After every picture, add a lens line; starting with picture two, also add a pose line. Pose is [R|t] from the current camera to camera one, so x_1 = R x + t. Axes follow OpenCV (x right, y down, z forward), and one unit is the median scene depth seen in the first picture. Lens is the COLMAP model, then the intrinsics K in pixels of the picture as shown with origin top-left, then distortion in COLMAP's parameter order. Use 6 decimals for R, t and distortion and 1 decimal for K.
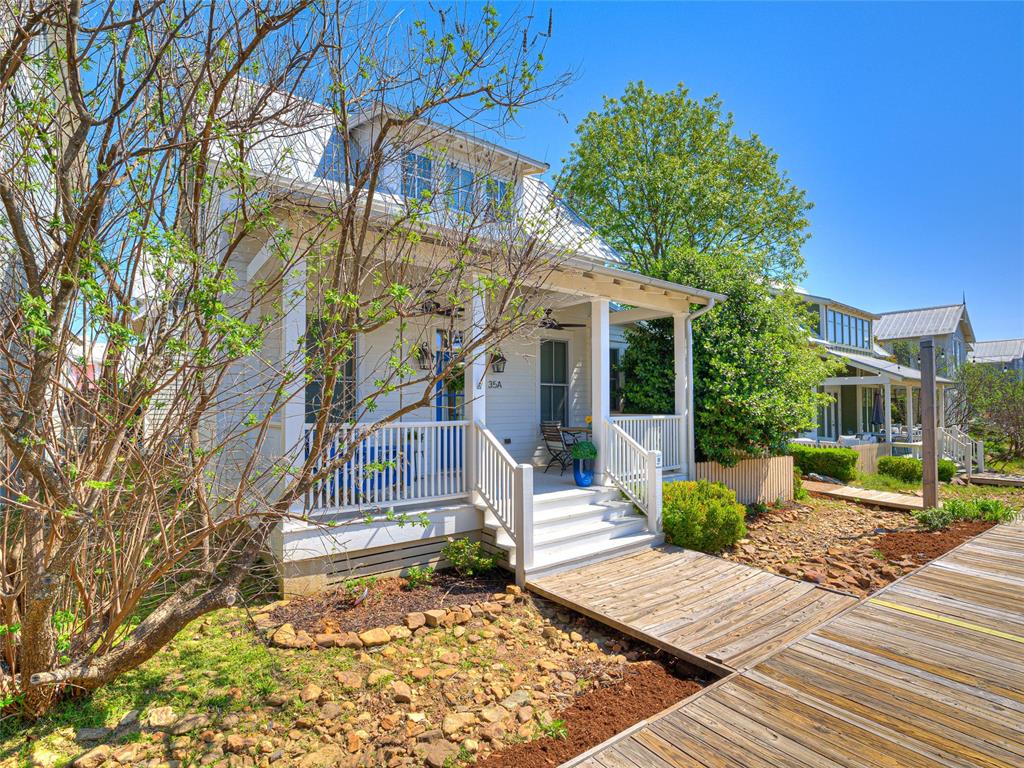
lens RADIAL K [[491.0, 0, 512.0], [0, 491.0, 384.0], [0, 0, 1]] dist [-0.039308, 0.013541]
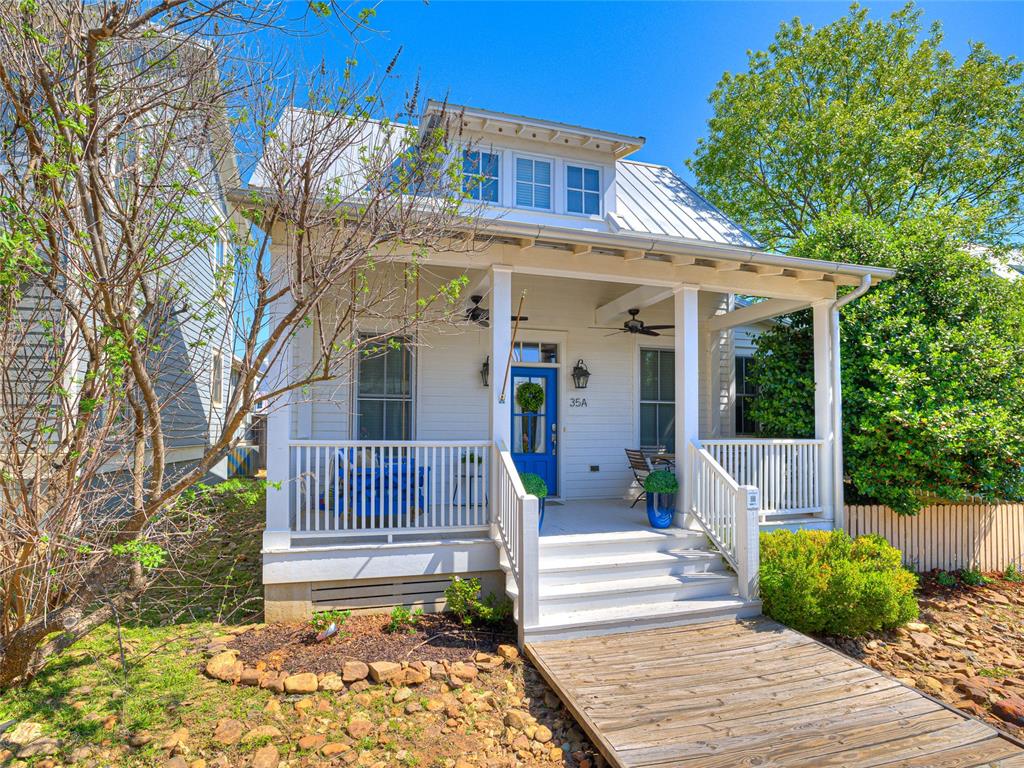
lens RADIAL K [[495.3, 0, 508.1], [0, 495.3, 411.2], [0, 0, 1]] dist [-0.042529, 0.015697]
pose [[0.929479, -0.011742, -0.368687, 0.240380], [0.011260, 0.999931, -0.003459, 0.025556], [0.368702, -0.000936, 0.929547, 0.201383]]
